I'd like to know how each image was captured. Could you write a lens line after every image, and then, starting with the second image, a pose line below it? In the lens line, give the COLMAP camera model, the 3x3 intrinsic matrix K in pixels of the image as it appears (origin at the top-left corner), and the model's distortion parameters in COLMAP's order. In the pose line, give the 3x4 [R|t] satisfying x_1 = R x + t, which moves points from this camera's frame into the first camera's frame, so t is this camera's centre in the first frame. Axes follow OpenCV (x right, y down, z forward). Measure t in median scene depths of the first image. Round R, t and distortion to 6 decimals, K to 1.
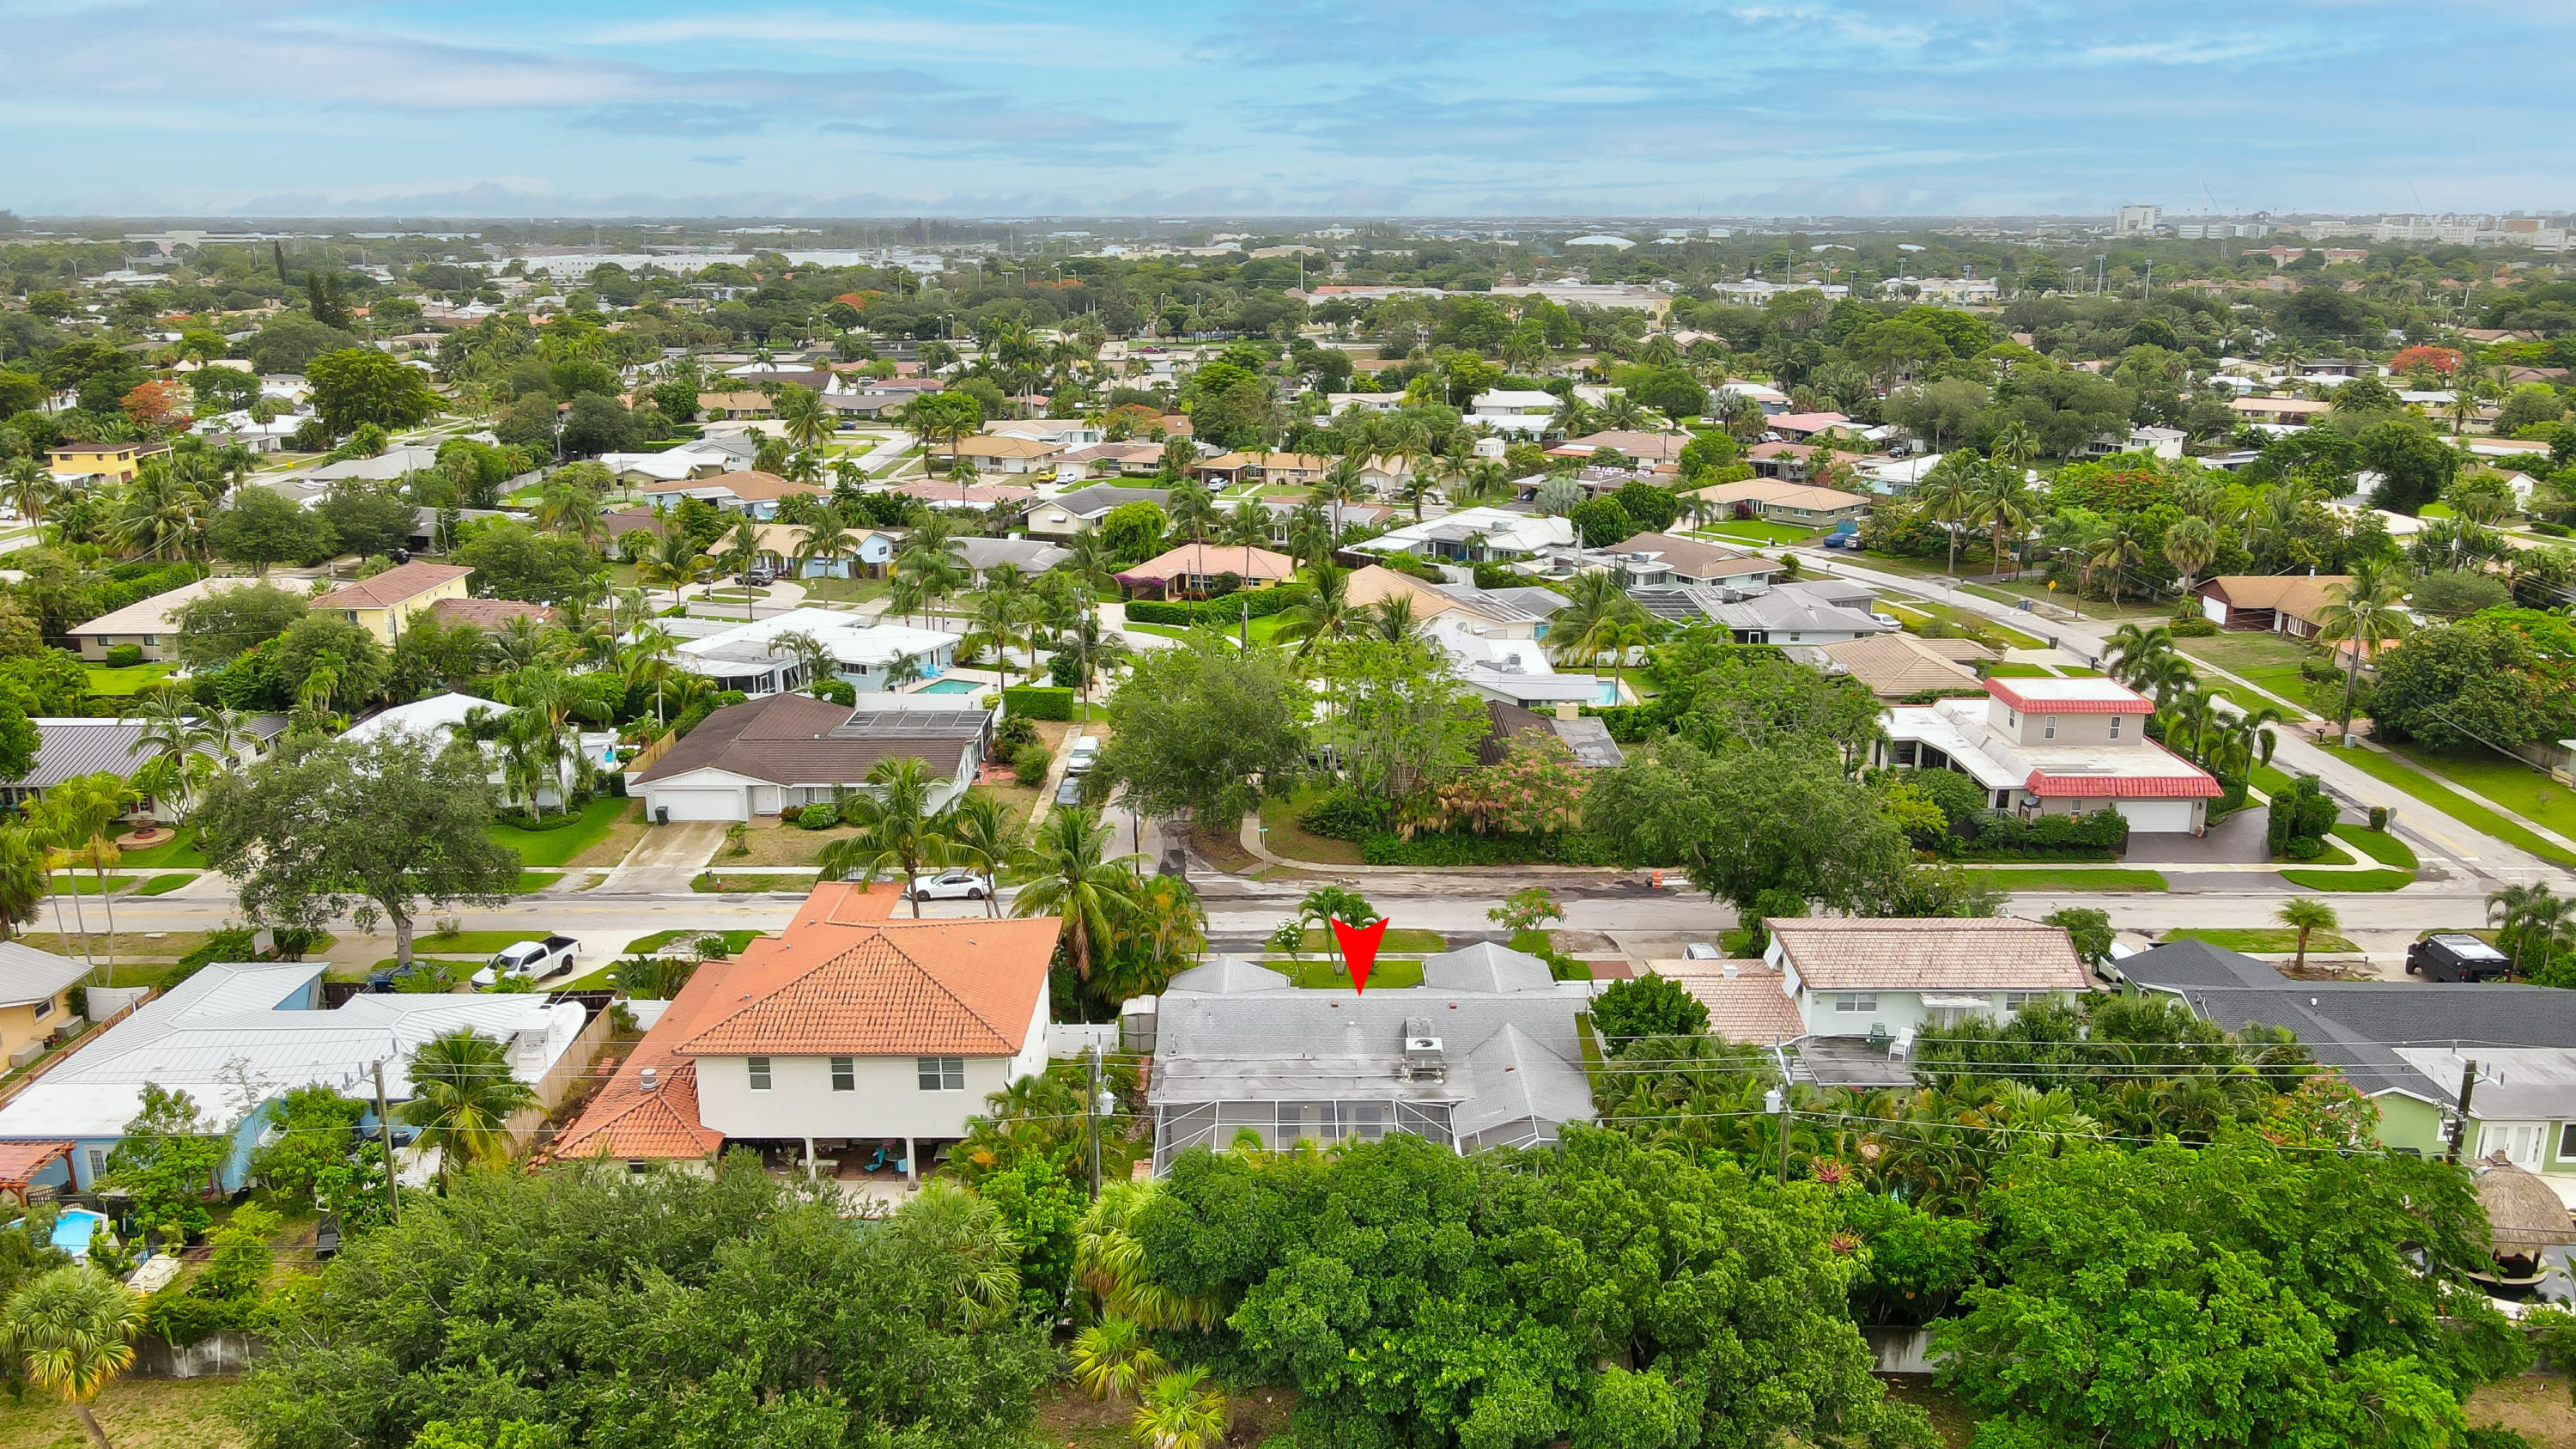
lens RADIAL K [[1937.0, 0, 1288.0], [0, 1937.0, 724.5], [0, 0, 1]] dist [-0.007385, 0.037968]
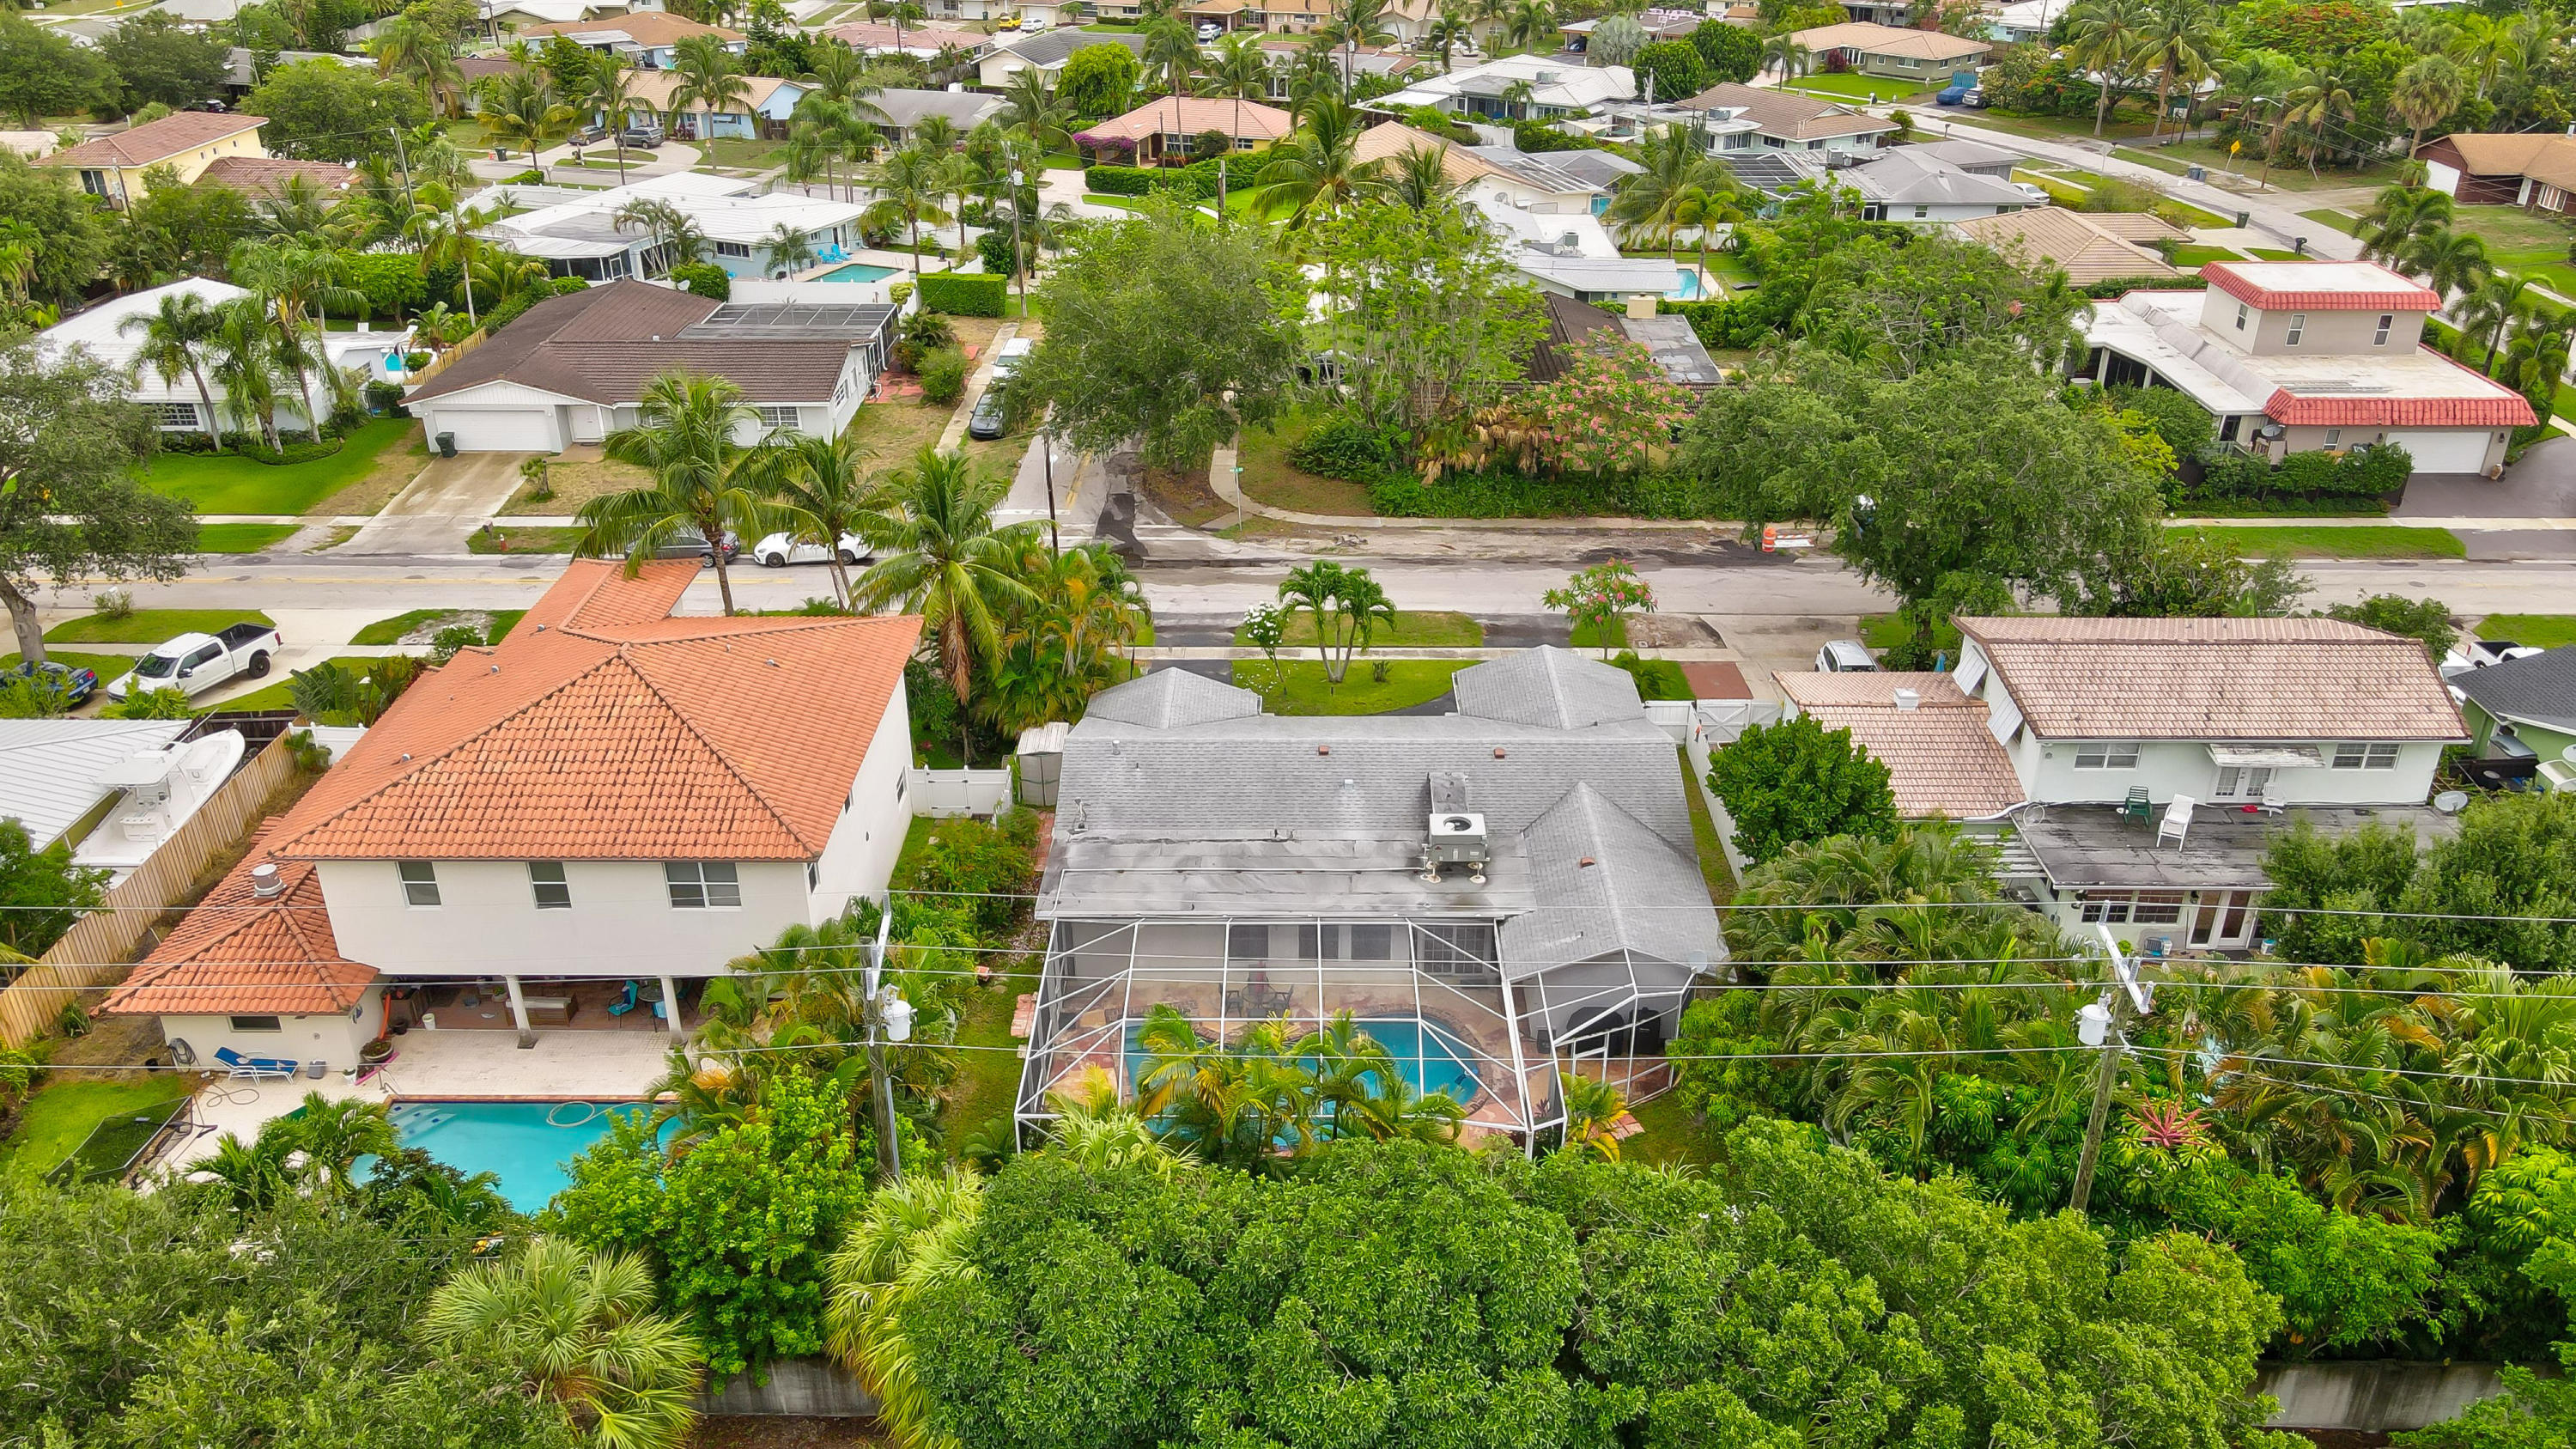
lens RADIAL K [[1937.0, 0, 1288.0], [0, 1937.0, 724.5], [0, 0, 1]] dist [-0.007385, 0.037968]
pose [[0.999966, 0.004177, -0.007094, 0.011734], [-0.002638, 0.978858, 0.204522, -0.001635], [0.007799, -0.204497, 0.978836, 0.244881]]
